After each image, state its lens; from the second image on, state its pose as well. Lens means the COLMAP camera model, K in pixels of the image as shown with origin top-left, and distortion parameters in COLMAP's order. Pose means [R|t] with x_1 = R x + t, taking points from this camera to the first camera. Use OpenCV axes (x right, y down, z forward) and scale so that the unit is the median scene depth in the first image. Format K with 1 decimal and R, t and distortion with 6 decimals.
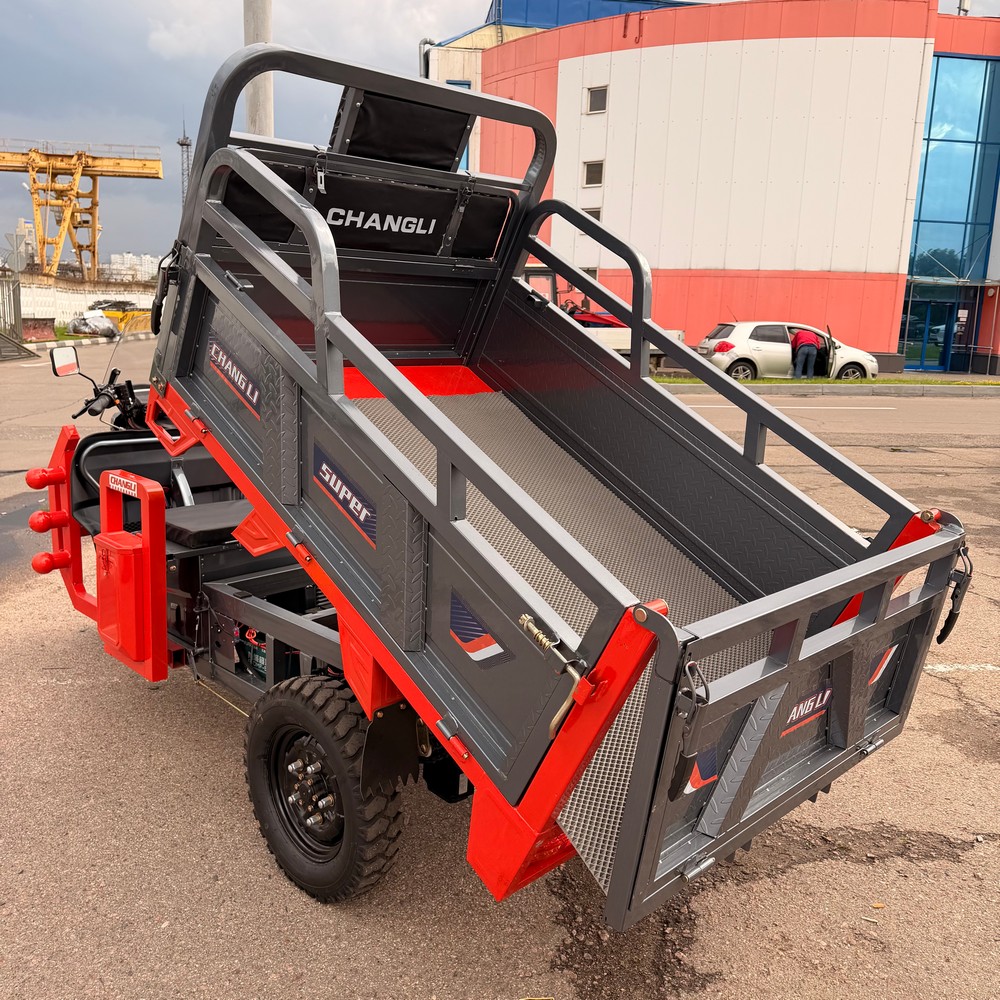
lens RADIAL K [[942.2, 0, 505.6], [0, 942.2, 508.8], [0, 0, 1]] dist [0.037232, -0.050624]
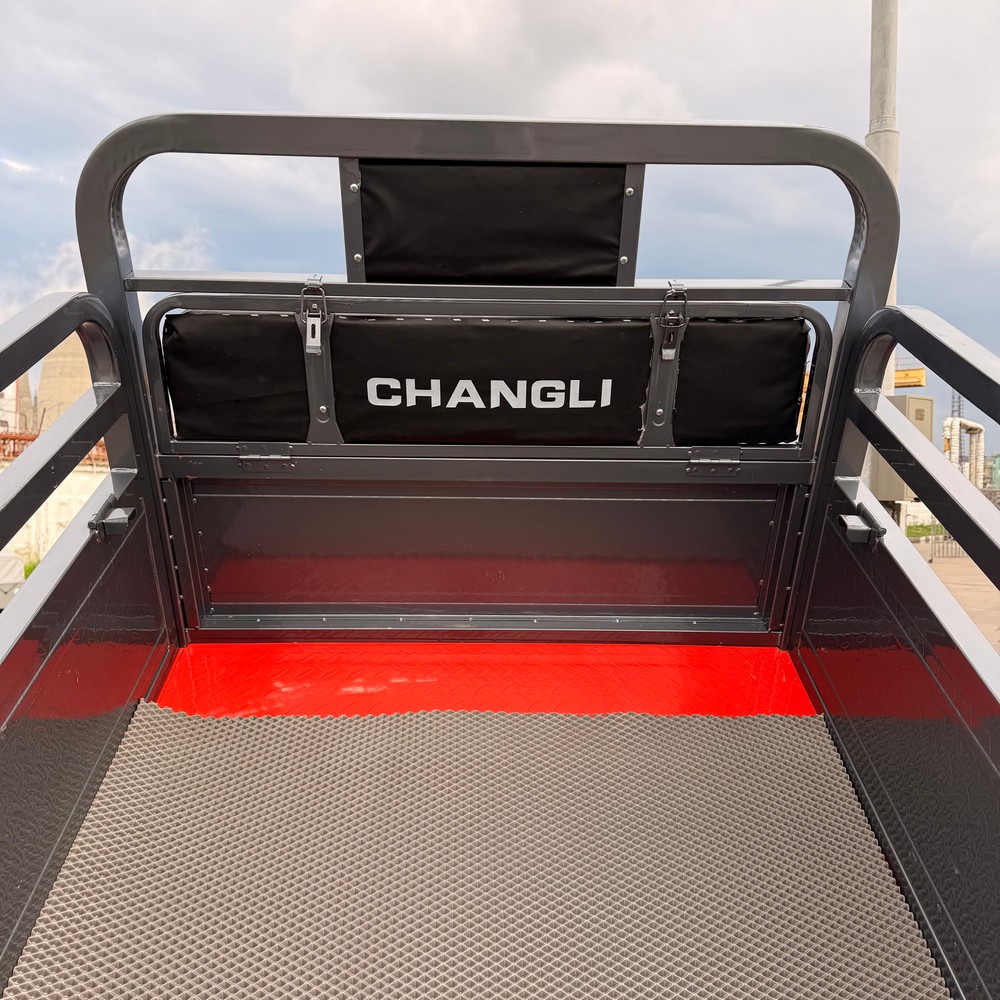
lens RADIAL K [[929.5, 0, 511.0], [0, 929.5, 502.0], [0, 0, 1]] dist [0.119338, -0.173385]
pose [[0.724929, -0.022897, -0.688443, 0.240824], [-0.127320, 0.977772, -0.166587, -0.149879], [0.676954, 0.208416, 0.705901, 0.624107]]
